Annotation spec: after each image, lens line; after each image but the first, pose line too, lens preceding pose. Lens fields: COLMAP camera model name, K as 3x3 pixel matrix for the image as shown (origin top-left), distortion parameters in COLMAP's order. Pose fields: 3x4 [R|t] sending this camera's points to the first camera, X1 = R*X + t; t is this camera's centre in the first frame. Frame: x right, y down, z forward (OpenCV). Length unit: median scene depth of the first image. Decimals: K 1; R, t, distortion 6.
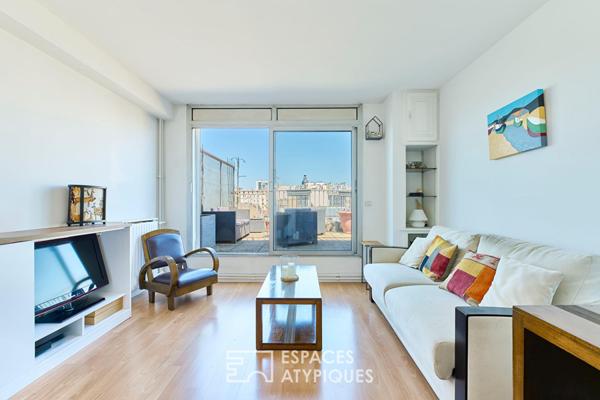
lens RADIAL K [[260.6, 0, 300.0], [0, 260.6, 200.0], [0, 0, 1]] dist [-0.000416, -0.000065]
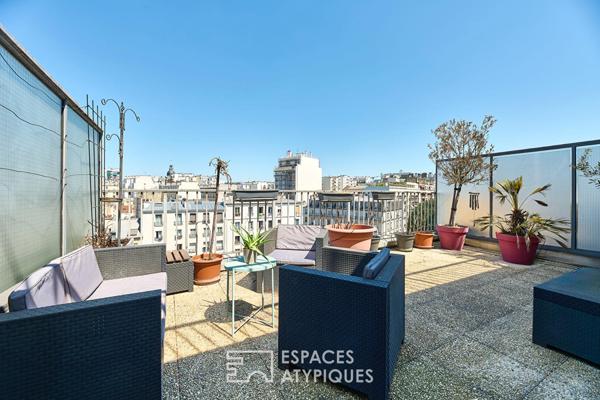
lens RADIAL K [[245.6, 0, 299.6], [0, 245.6, 193.4], [0, 0, 1]] dist [-0.000522, -0.000106]
pose [[0.874098, 0.004304, 0.485730, -0.453914], [-0.006062, 0.999980, 0.002049, -0.090520], [-0.485712, -0.004735, 0.874106, 1.398669]]
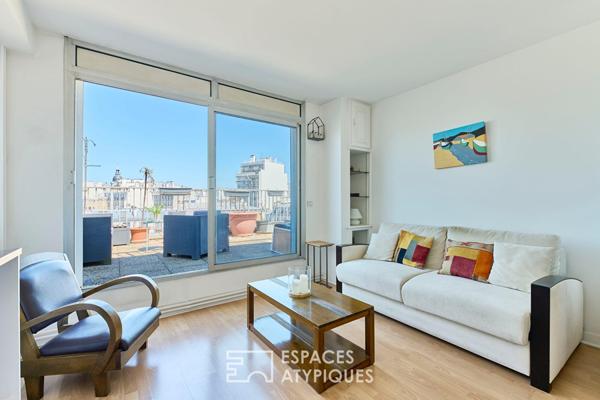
lens RADIAL K [[260.6, 0, 300.0], [0, 260.6, 200.0], [0, 0, 1]] dist [-0.000416, -0.000065]
pose [[0.805028, -0.001018, 0.593235, -0.467774], [0.001375, 0.999999, -0.000149, -0.000192], [-0.593235, 0.000935, 0.805029, 0.291785]]
